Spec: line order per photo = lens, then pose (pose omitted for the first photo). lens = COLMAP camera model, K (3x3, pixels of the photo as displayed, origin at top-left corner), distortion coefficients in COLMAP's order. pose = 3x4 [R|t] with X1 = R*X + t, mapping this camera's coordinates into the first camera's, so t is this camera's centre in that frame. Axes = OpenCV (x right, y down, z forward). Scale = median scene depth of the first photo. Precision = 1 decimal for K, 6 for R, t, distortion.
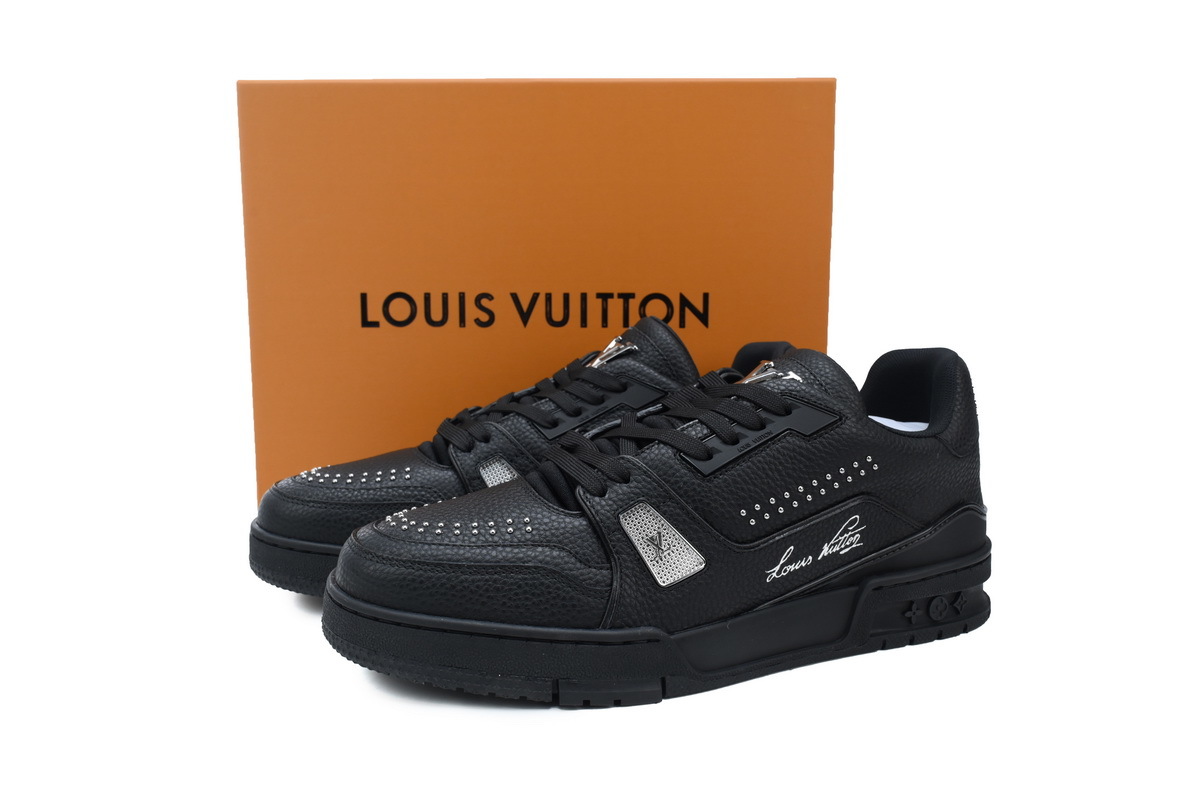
lens RADIAL K [[900.6, 0, 600.0], [0, 900.6, 400.0], [0, 0, 1]] dist [0.000272, 0.001194]
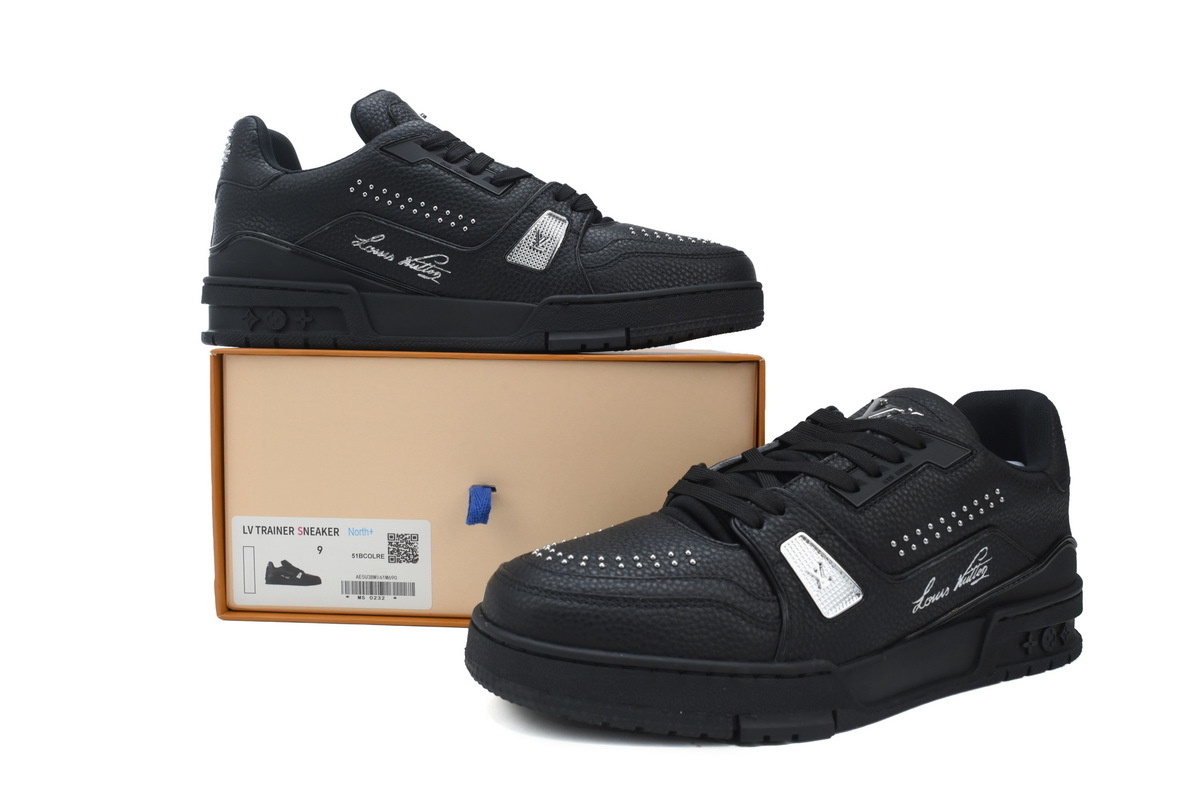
lens RADIAL K [[900.6, 0, 600.0], [0, 900.6, 400.0], [0, 0, 1]] dist [0.000272, 0.001194]
pose [[0.992352, 0.011746, 0.122876, -0.297593], [-0.003426, 0.997700, -0.067703, 0.033655], [-0.123389, 0.066765, 0.990110, 0.027224]]
